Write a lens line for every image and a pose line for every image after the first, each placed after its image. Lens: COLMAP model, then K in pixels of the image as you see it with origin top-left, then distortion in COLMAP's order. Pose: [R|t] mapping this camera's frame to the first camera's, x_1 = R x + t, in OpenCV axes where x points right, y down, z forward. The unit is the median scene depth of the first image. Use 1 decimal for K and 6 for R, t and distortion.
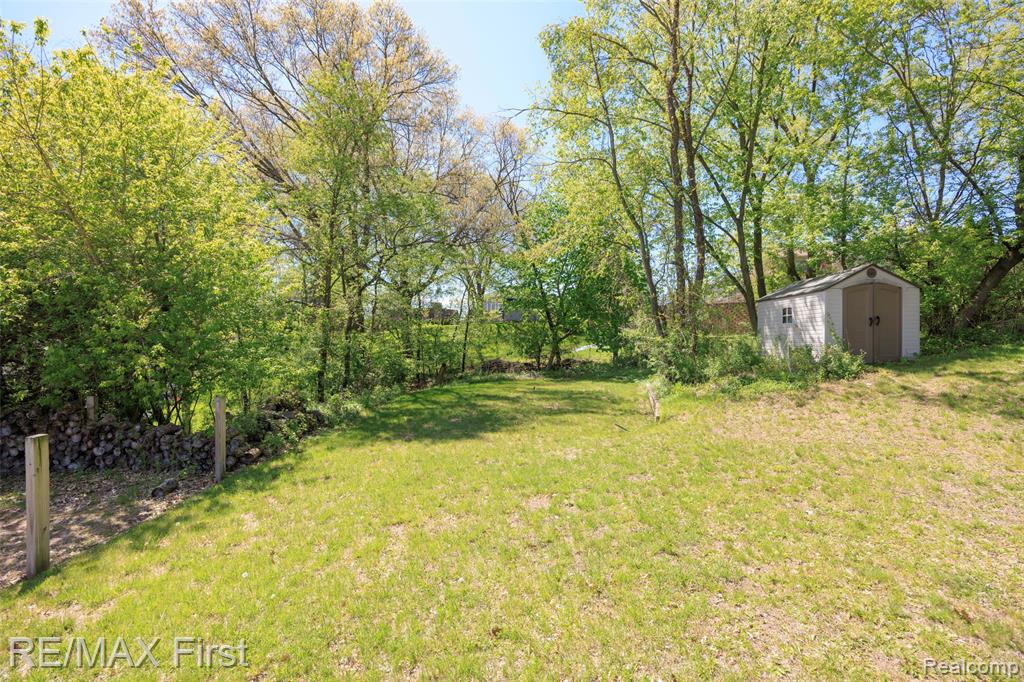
lens RADIAL K [[455.9, 0, 514.3], [0, 455.9, 347.3], [0, 0, 1]] dist [-0.019813, 0.000179]
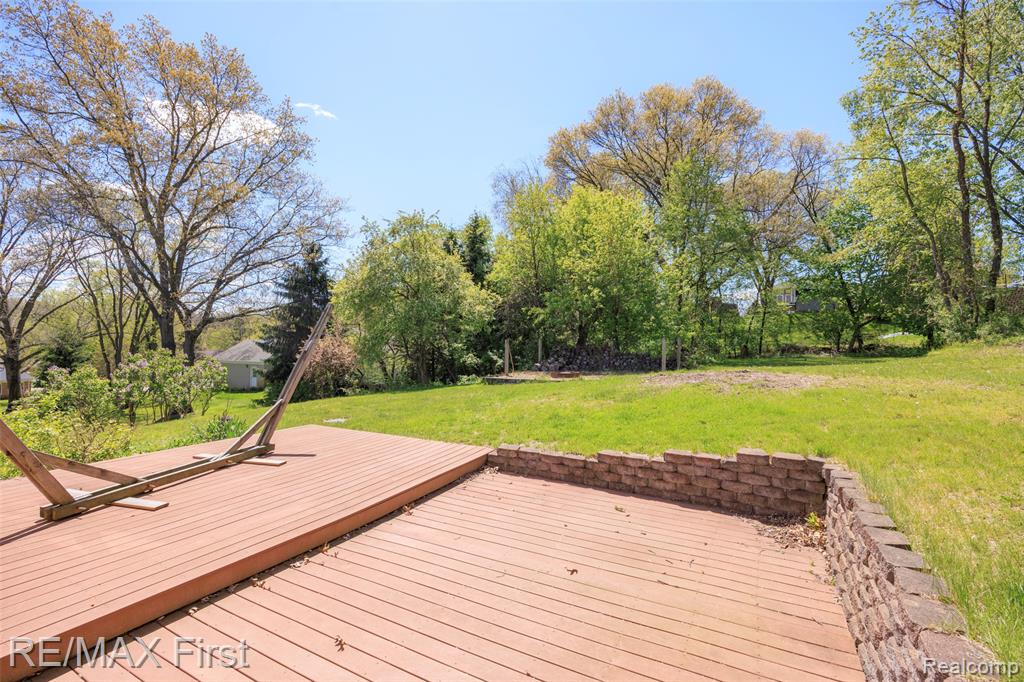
lens RADIAL K [[477.3, 0, 509.7], [0, 477.3, 345.5], [0, 0, 1]] dist [-0.016704, 0.001097]
pose [[0.853737, 0.001492, -0.520702, -0.027415], [-0.003312, 0.999991, -0.002565, 0.036549], [0.520693, 0.003914, 0.853735, -0.376040]]
